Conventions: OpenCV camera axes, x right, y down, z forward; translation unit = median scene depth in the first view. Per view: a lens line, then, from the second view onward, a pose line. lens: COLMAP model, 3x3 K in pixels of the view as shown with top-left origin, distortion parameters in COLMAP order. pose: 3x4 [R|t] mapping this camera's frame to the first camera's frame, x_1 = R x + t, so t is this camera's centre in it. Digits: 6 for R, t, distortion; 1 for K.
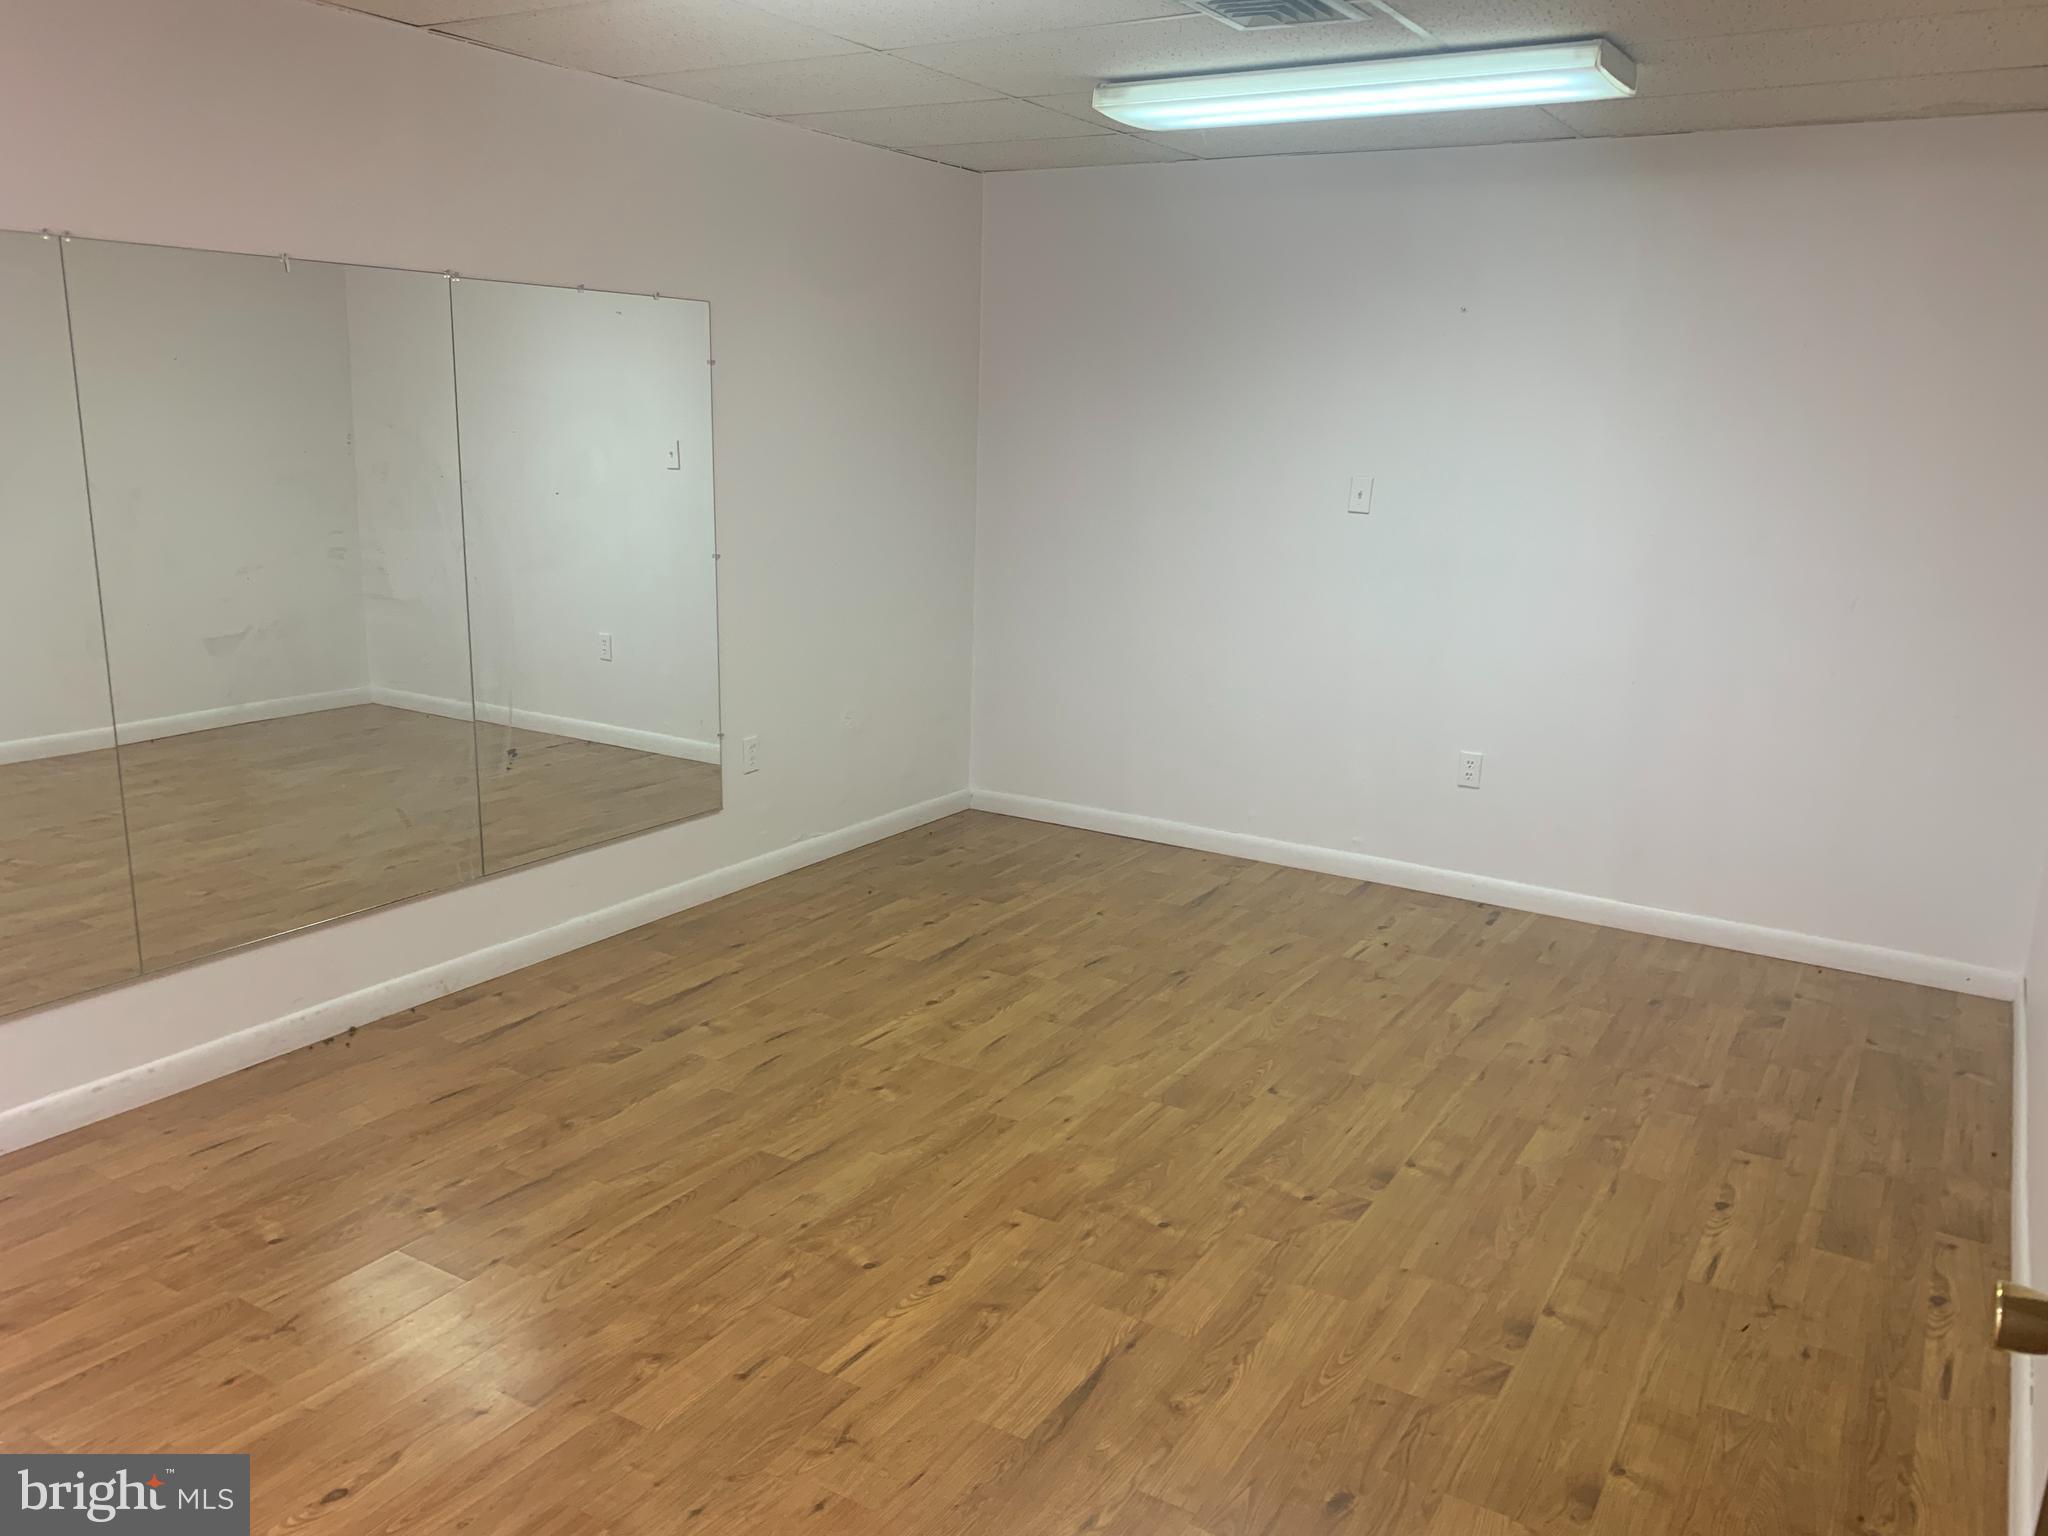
lens RADIAL K [[1552.7, 0, 1024.0], [0, 1552.7, 768.0], [0, 0, 1]] dist [0.105205, -0.220502]
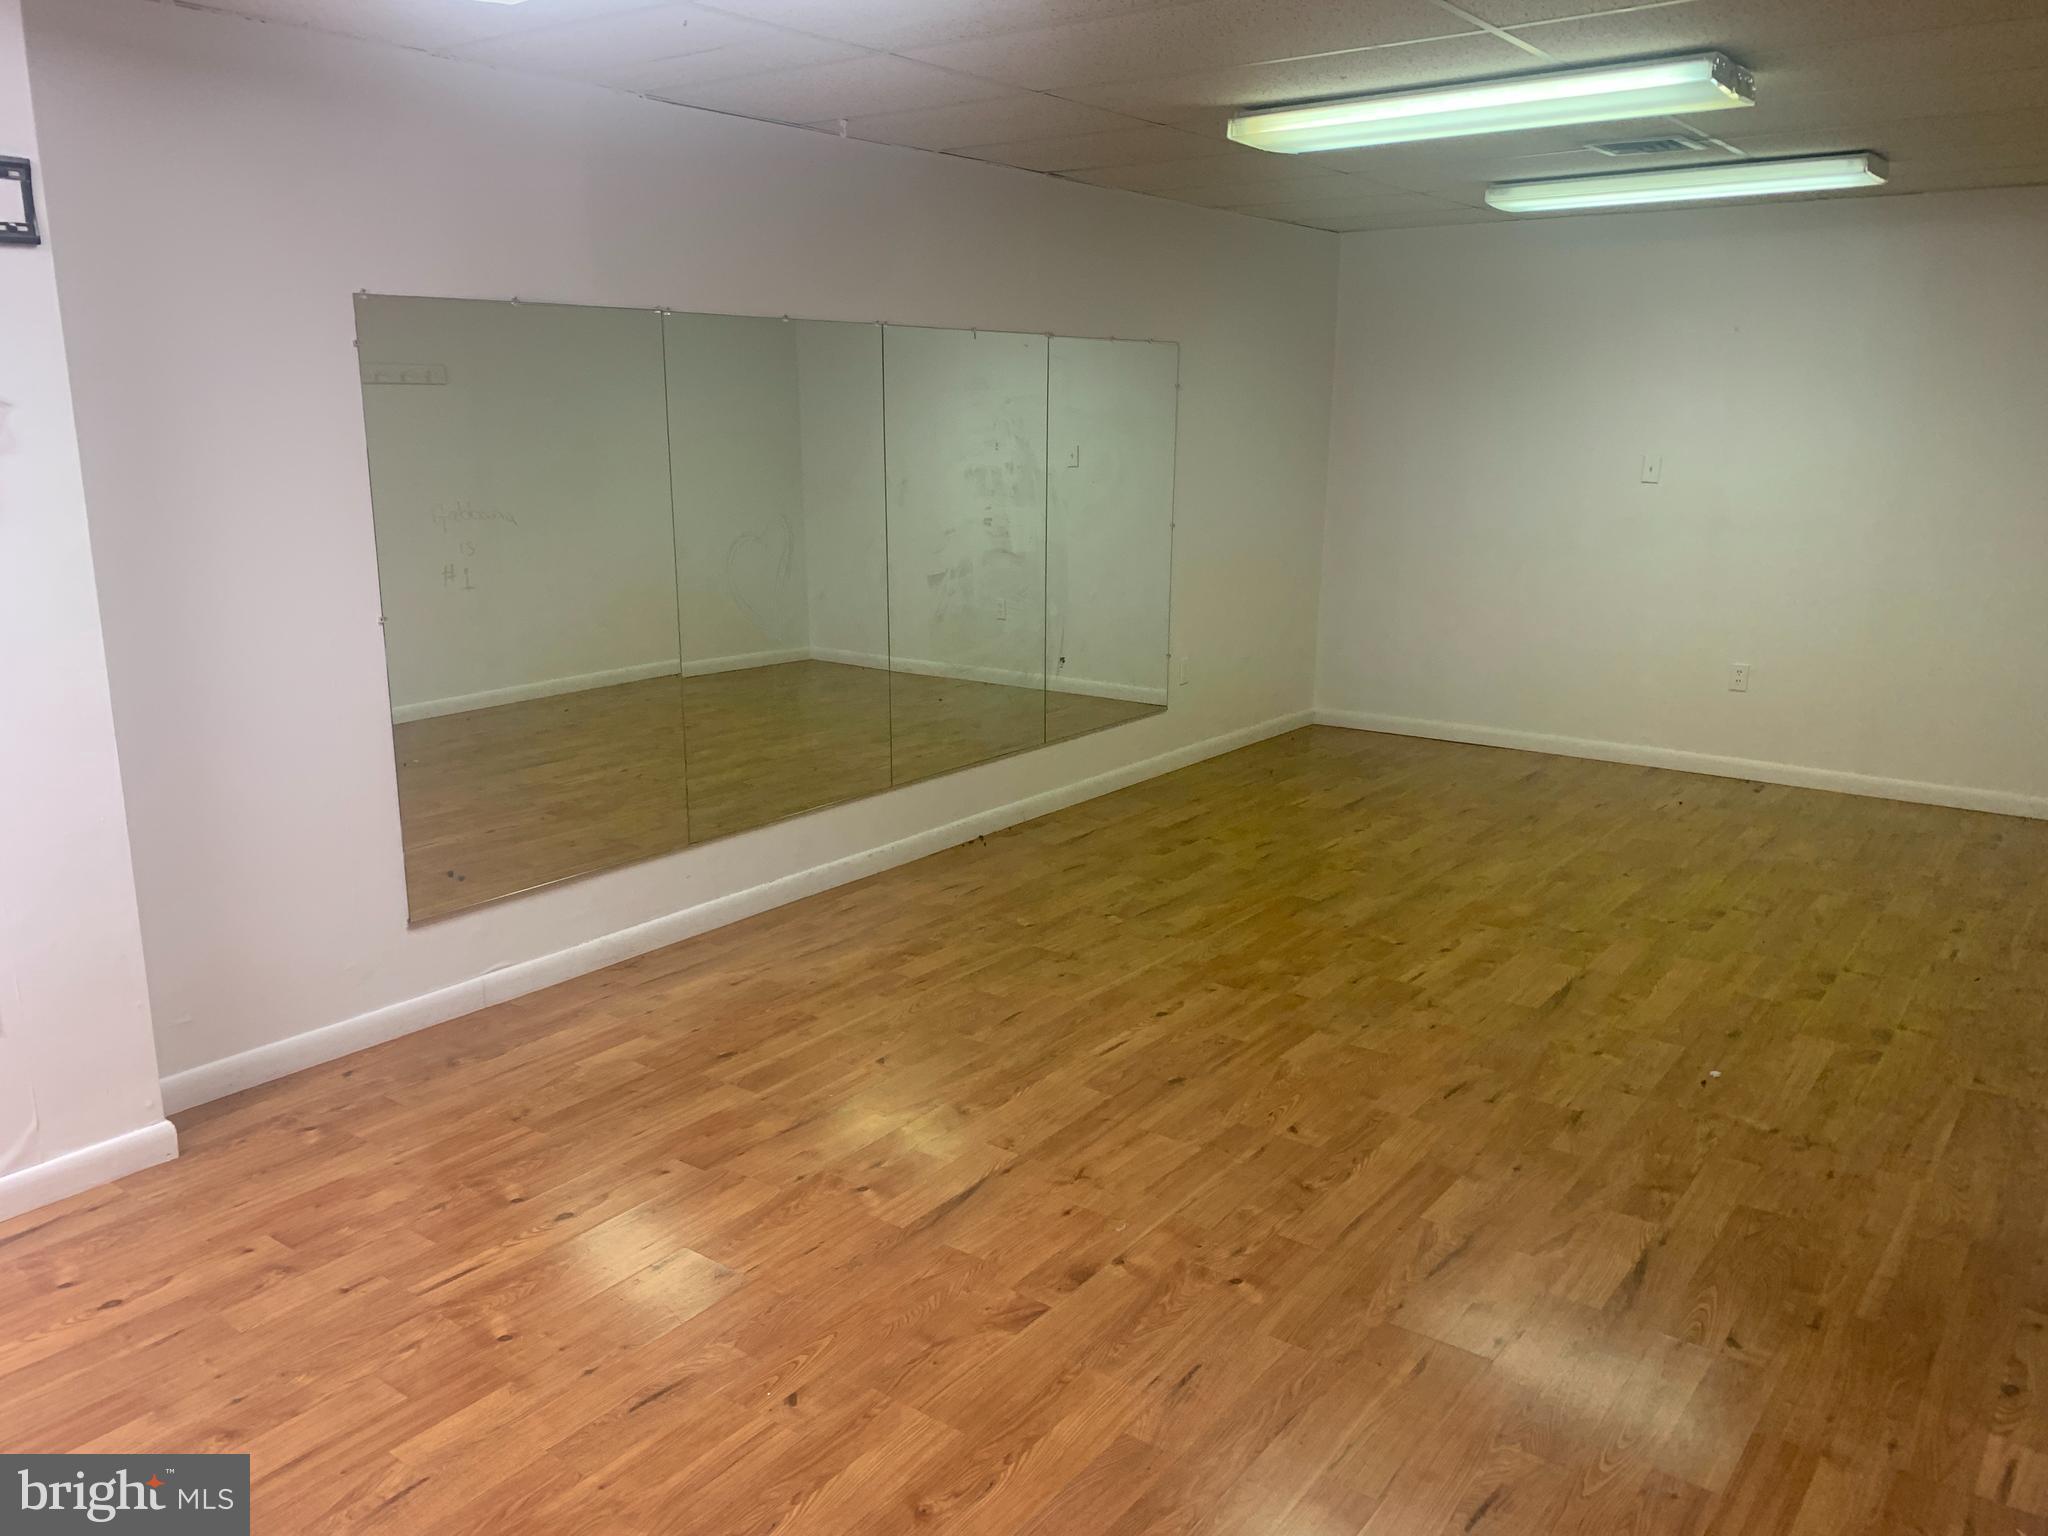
lens RADIAL K [[1557.3, 0, 1024.0], [0, 1557.3, 768.0], [0, 0, 1]] dist [0.082138, -0.127684]
pose [[0.995830, 0.000090, -0.091227, -0.270768], [-0.000215, 0.999999, -0.001370, 0.111765], [0.091227, 0.001384, 0.995829, -0.517892]]
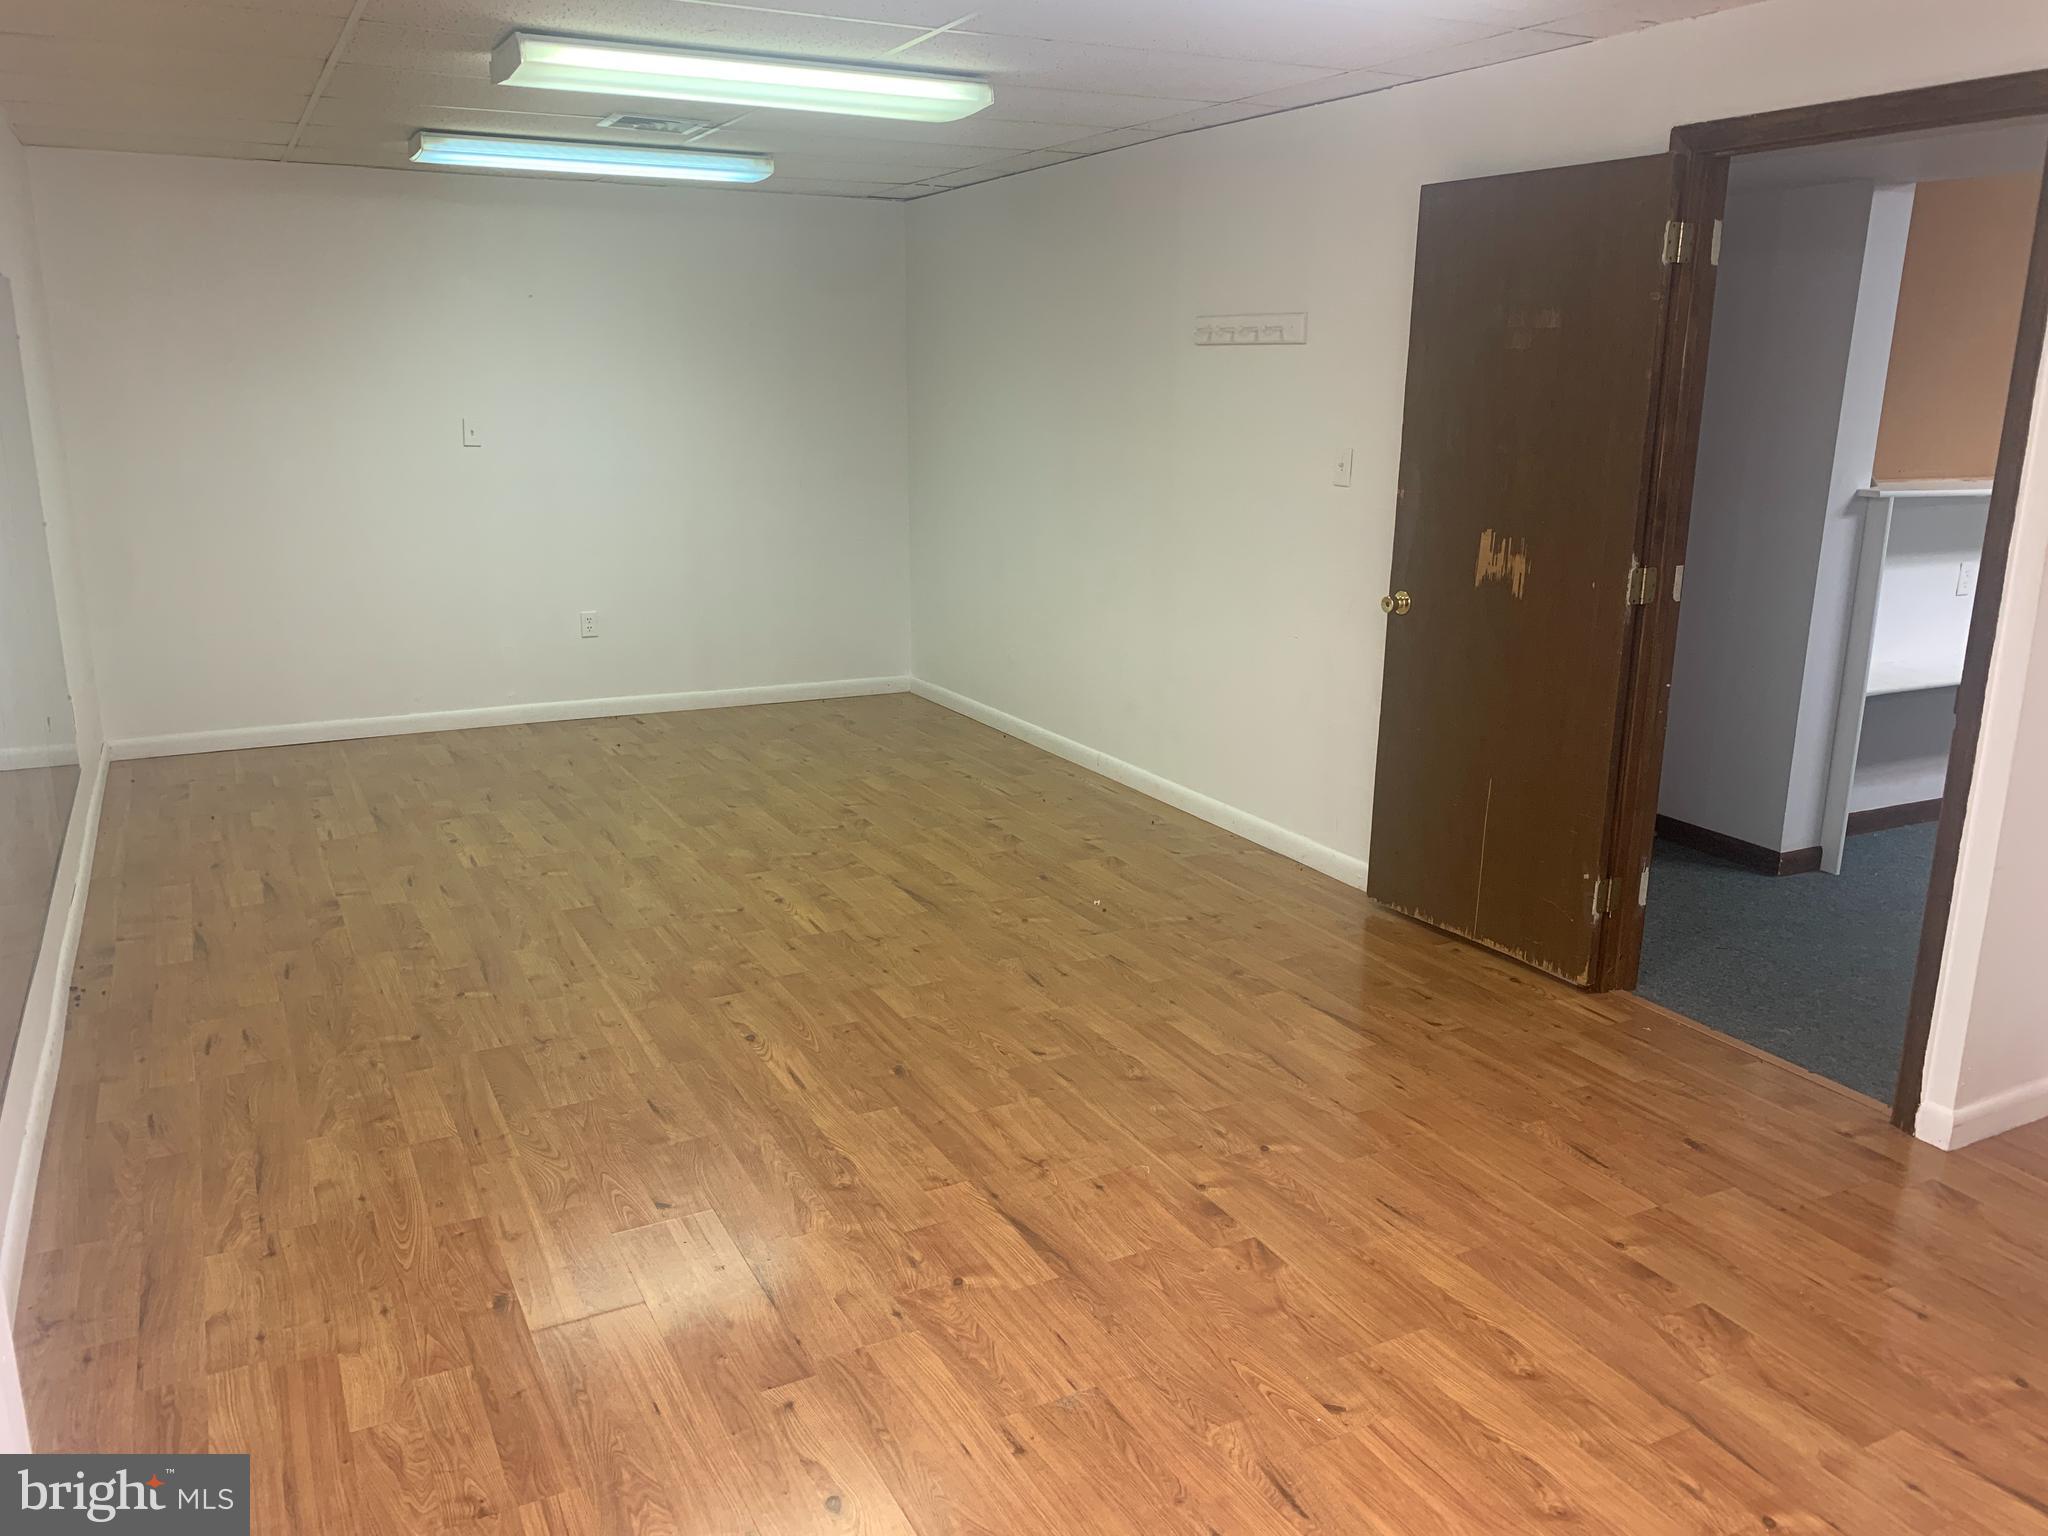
lens RADIAL K [[1557.3, 0, 1024.0], [0, 1557.3, 768.0], [0, 0, 1]] dist [0.082138, -0.127684]
pose [[0.518429, -0.229070, 0.823868, -1.000934], [0.199312, 0.969286, 0.144083, 0.000673], [-0.831569, 0.089510, 0.548162, -0.115320]]
